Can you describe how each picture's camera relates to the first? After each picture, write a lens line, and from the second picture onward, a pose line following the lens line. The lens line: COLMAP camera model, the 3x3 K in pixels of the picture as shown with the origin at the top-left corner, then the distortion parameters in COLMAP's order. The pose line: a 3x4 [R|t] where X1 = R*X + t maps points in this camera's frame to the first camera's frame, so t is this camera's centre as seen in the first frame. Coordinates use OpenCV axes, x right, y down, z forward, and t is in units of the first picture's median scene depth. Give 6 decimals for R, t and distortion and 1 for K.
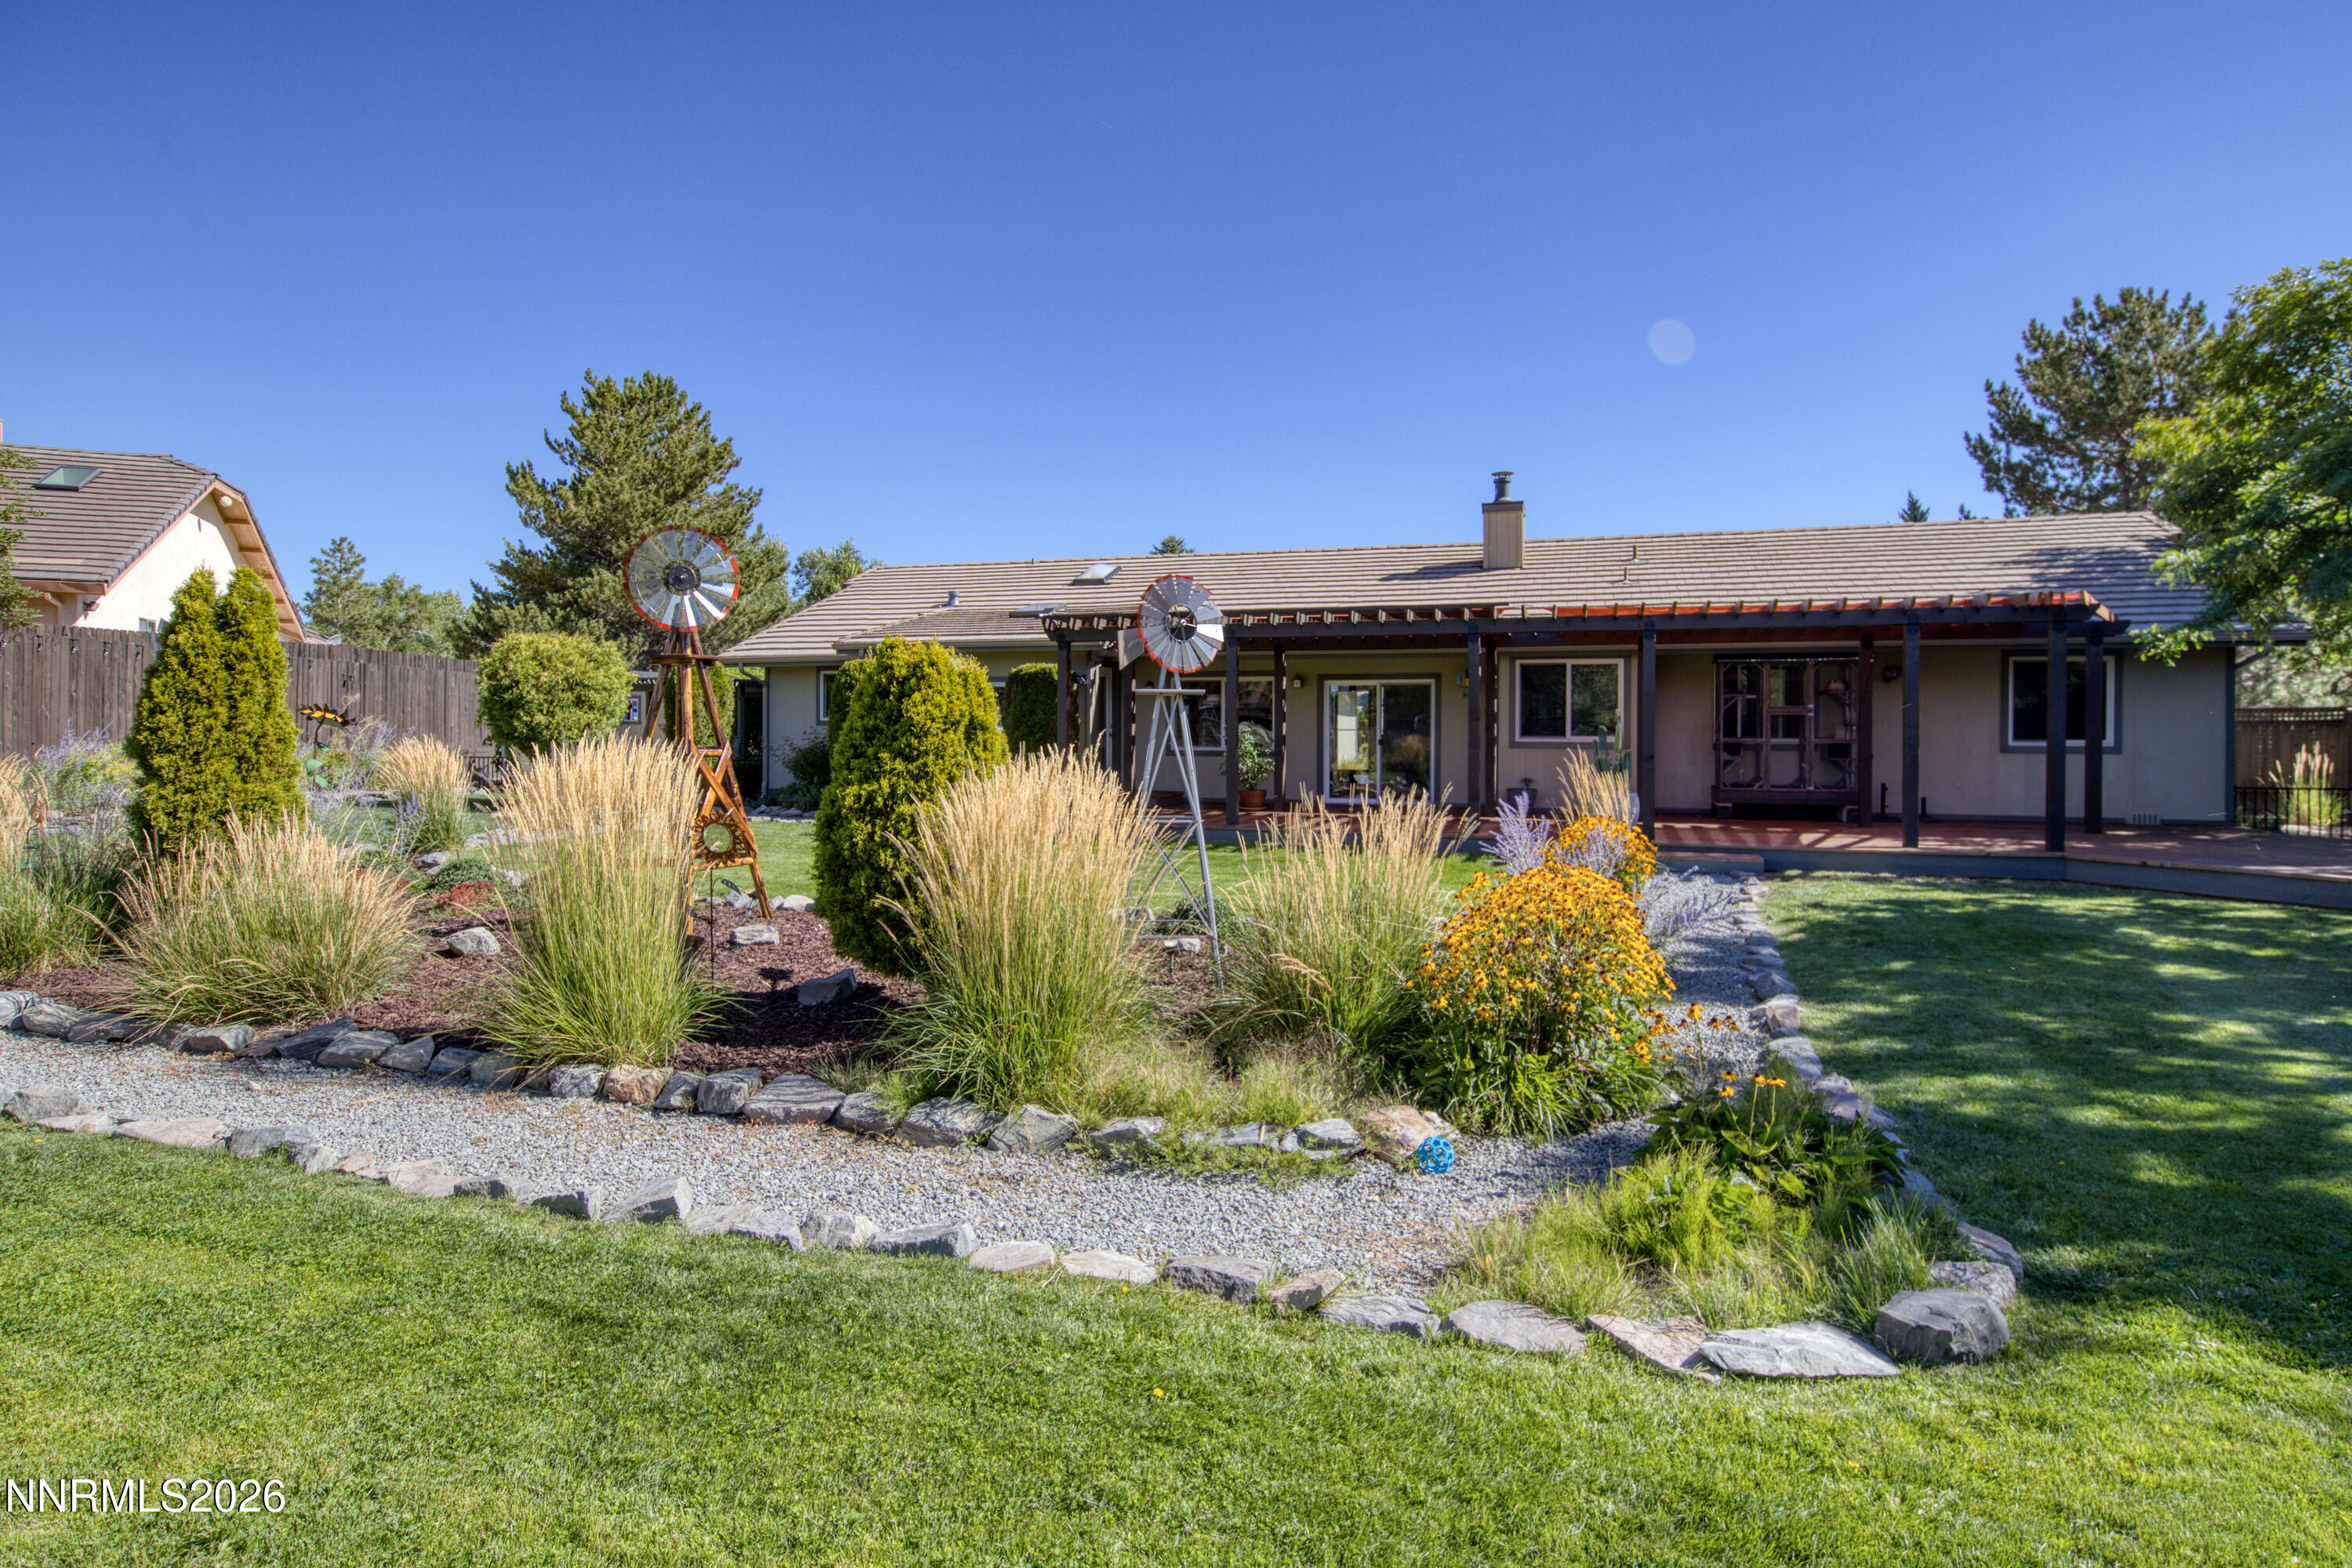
lens RADIAL K [[1240.0, 0, 1194.6], [0, 1240.0, 740.5], [0, 0, 1]] dist [0.013276, -0.005342]
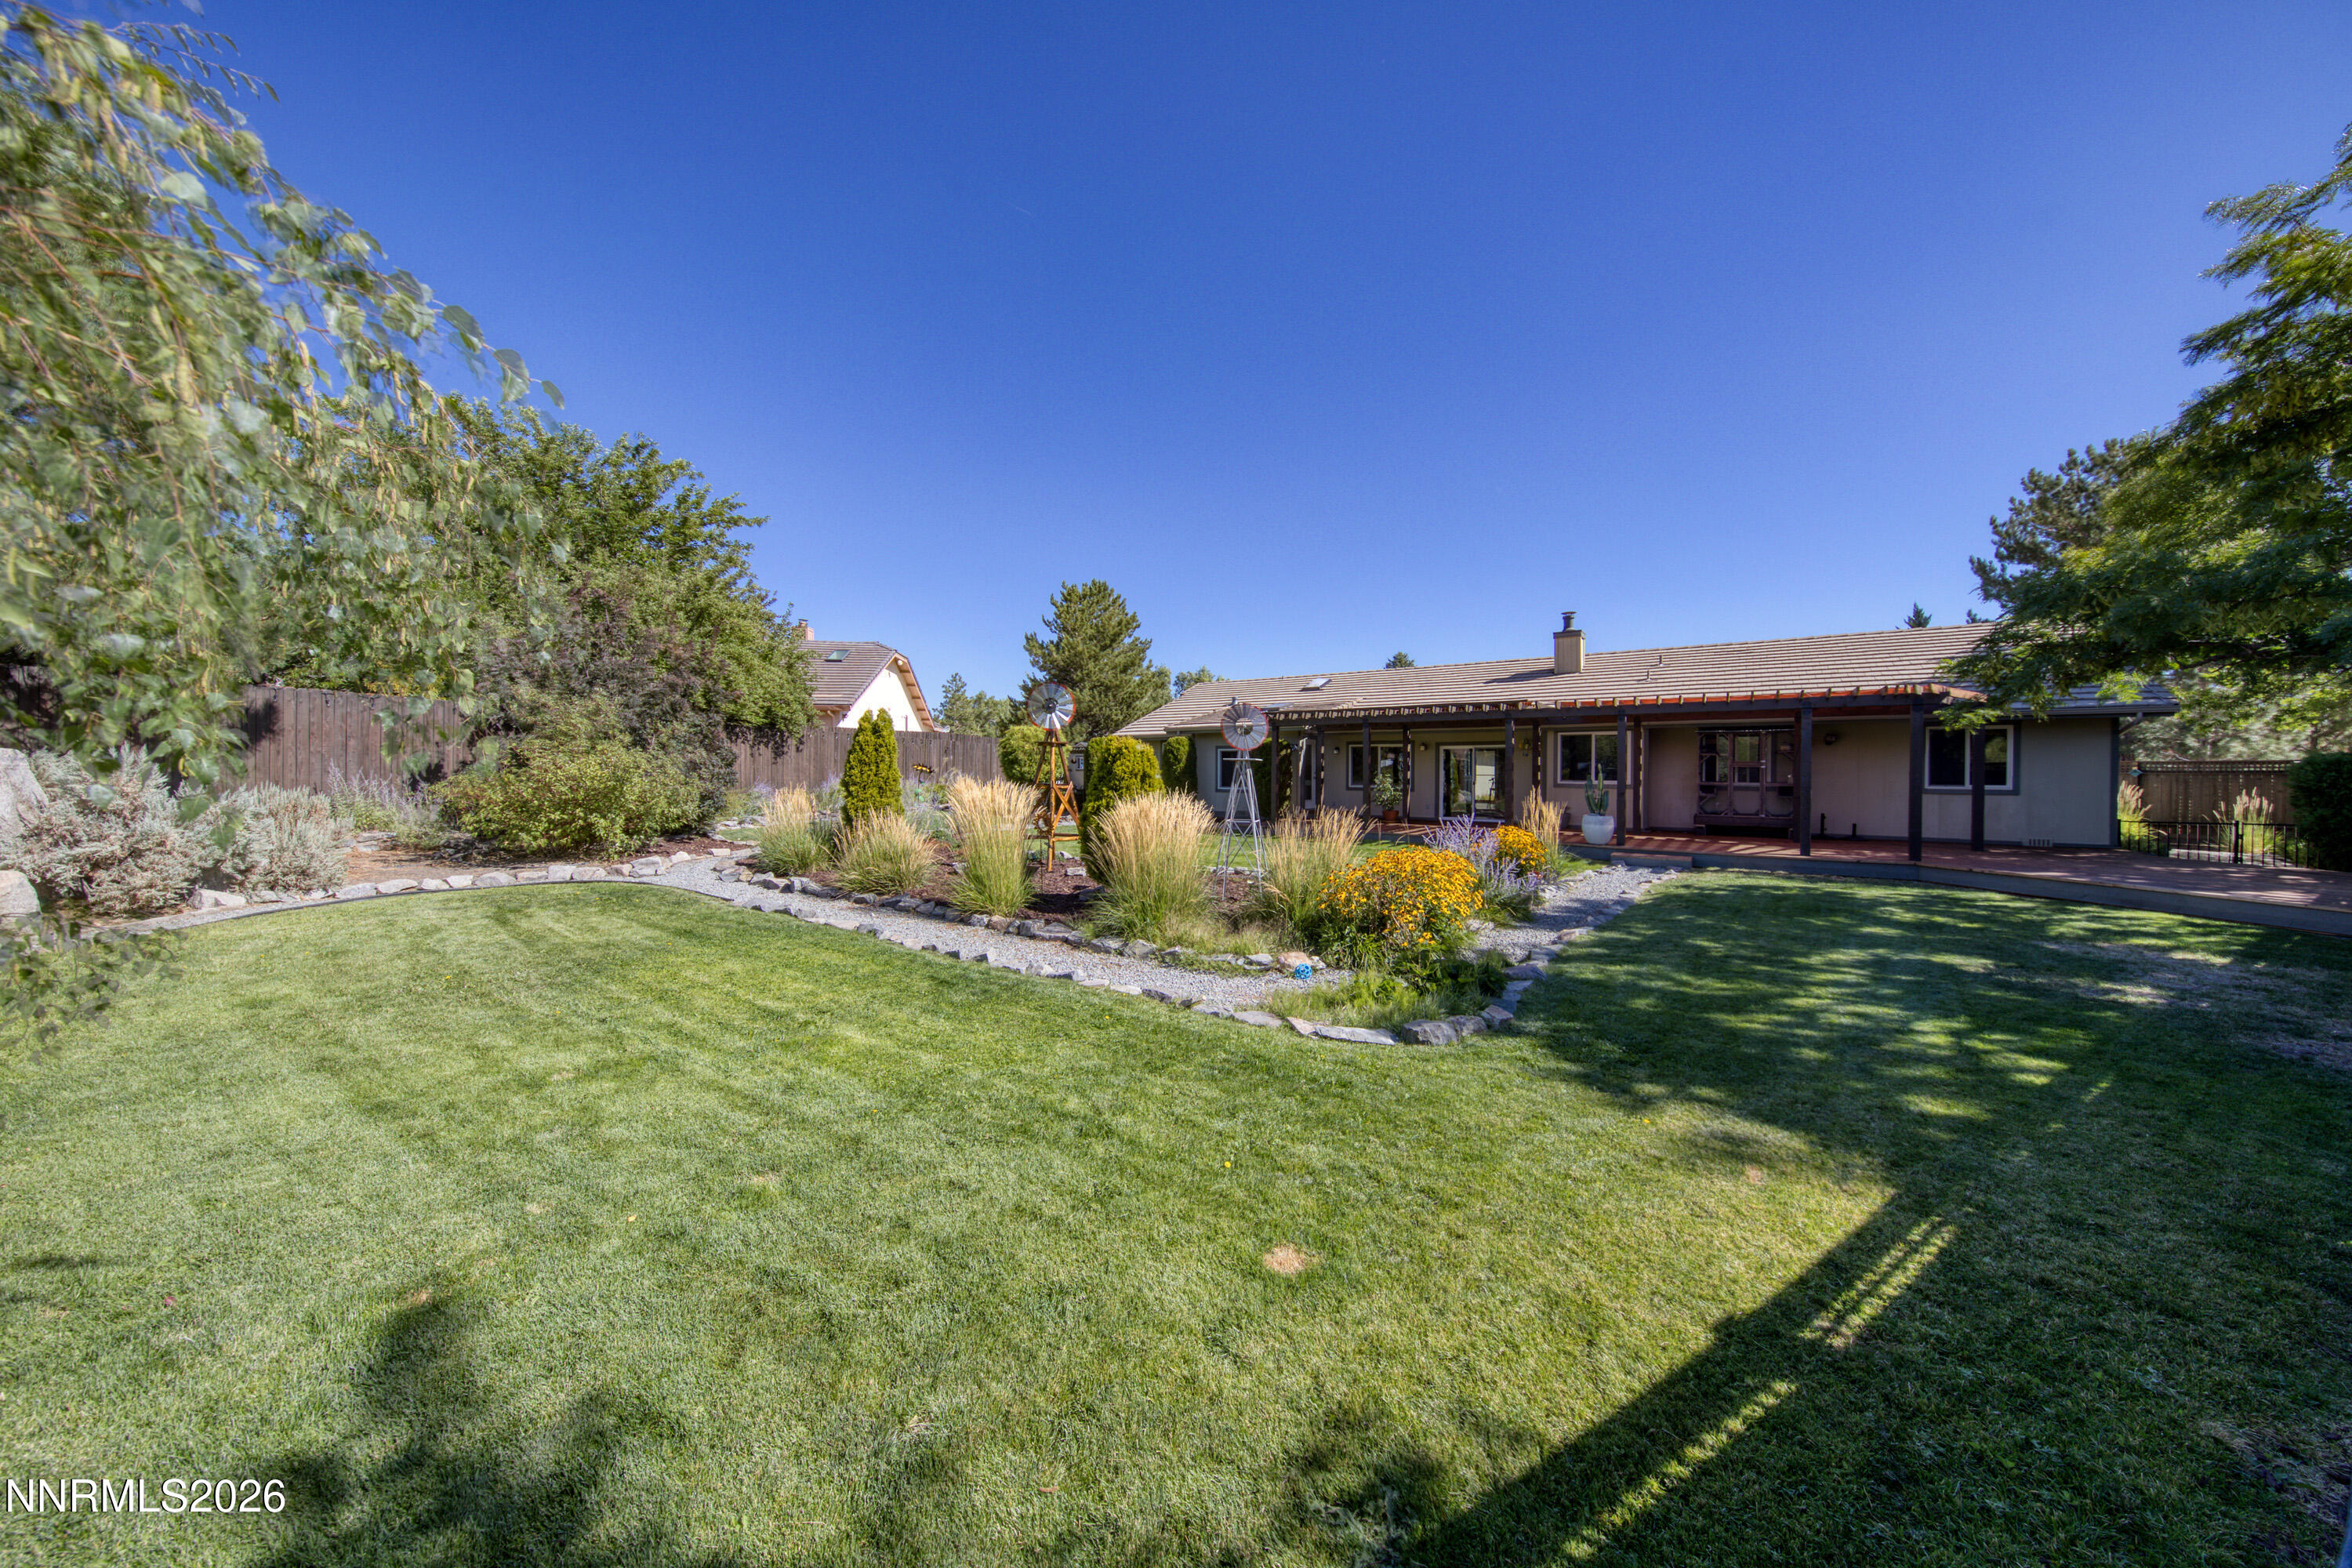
lens RADIAL K [[767.0, 0, 1182.0], [0, 767.0, 777.4], [0, 0, 1]] dist [-0.000047, -0.000077]
pose [[0.949641, 0.003789, -0.313317, 0.248546], [-0.004889, 0.999984, -0.002723, -0.004678], [0.313302, 0.004118, 0.949645, -0.218859]]
